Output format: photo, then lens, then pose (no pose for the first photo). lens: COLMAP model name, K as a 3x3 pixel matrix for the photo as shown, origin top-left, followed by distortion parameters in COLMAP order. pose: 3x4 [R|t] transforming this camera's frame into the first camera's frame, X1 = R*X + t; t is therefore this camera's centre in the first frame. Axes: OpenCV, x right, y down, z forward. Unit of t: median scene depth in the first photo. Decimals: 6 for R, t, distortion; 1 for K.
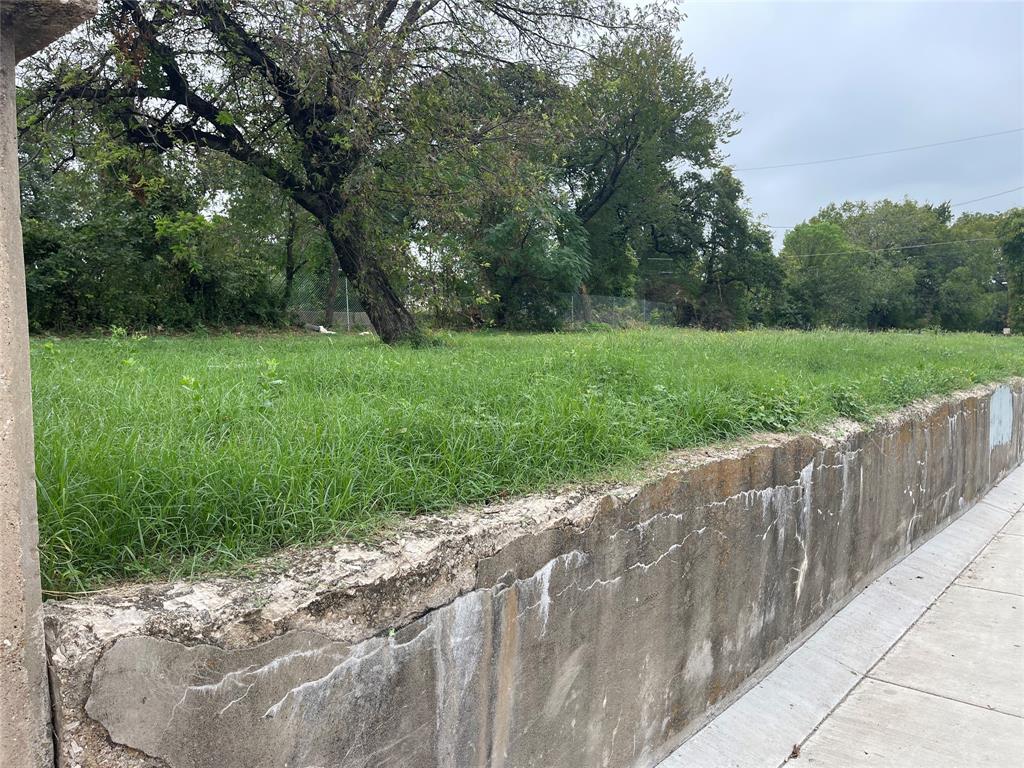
lens RADIAL K [[770.3, 0, 512.0], [0, 770.3, 384.0], [0, 0, 1]] dist [0.063366, -0.089394]
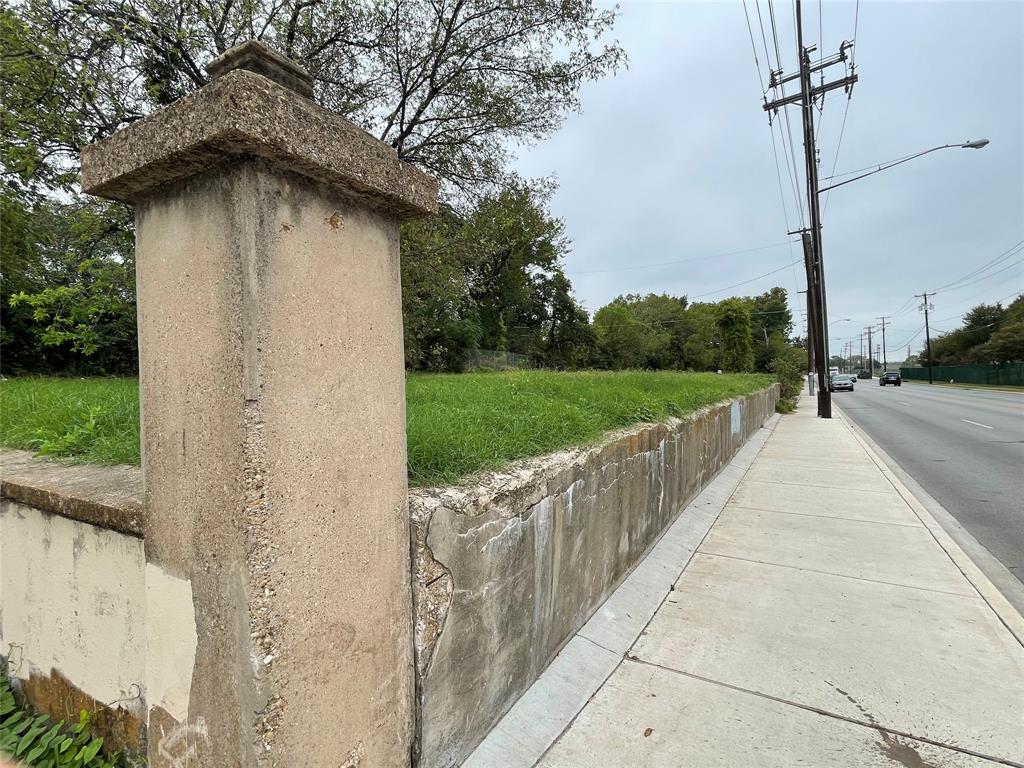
lens RADIAL K [[508.6, 0, 512.0], [0, 508.6, 384.0], [0, 0, 1]] dist [-0.000998, -0.000238]
pose [[0.984128, -0.010414, 0.177152, -0.184048], [0.018860, 0.998761, -0.046057, 0.020205], [-0.176453, 0.048667, 0.983105, -0.134309]]
